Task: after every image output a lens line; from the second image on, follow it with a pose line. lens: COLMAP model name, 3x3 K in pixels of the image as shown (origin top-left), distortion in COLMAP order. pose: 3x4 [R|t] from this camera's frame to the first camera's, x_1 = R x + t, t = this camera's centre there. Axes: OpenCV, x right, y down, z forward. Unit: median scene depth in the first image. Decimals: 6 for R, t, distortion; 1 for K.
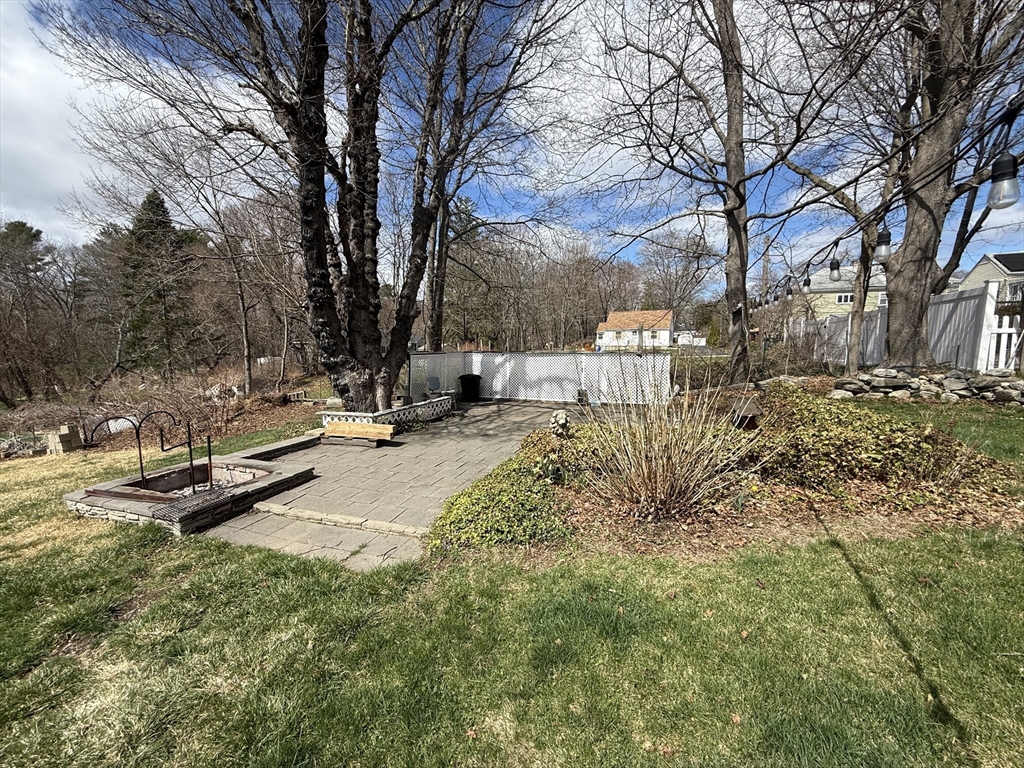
lens RADIAL K [[407.2, 0, 510.4], [0, 407.2, 383.8], [0, 0, 1]] dist [-0.000602, 0.000165]
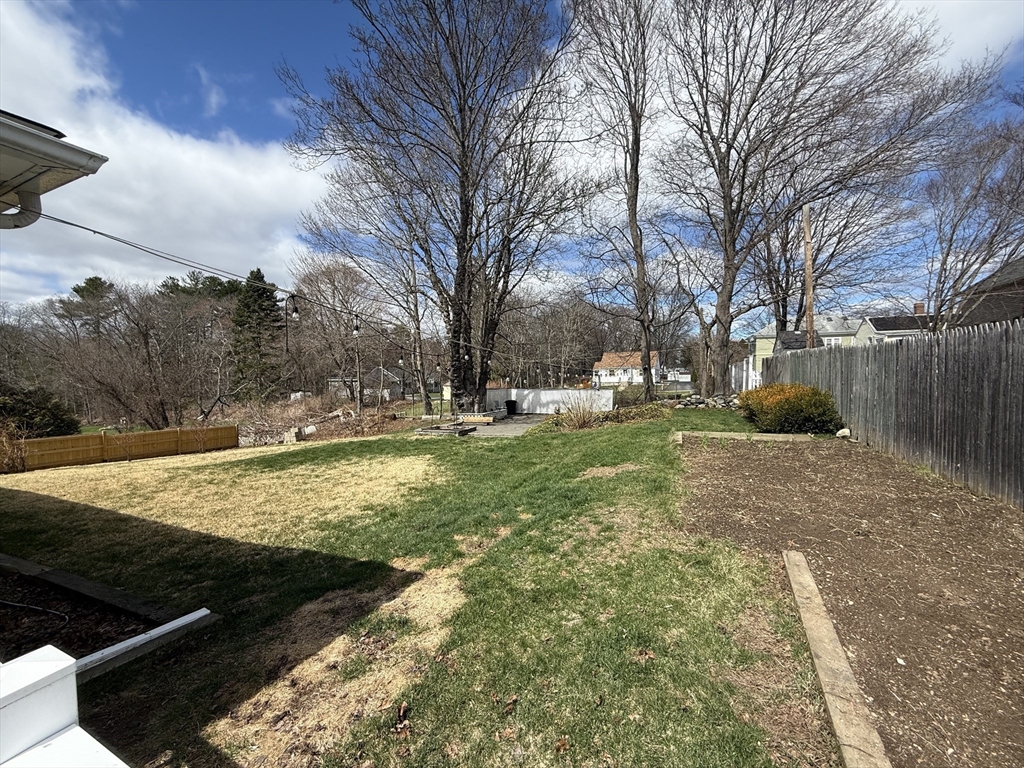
lens RADIAL K [[407.2, 0, 510.4], [0, 407.2, 383.8], [0, 0, 1]] dist [-0.000602, 0.000165]
pose [[0.999972, -0.002336, -0.007172, -0.086047], [0.001707, 0.996247, -0.086543, 0.064744], [0.007347, 0.086528, 0.996222, -0.887127]]
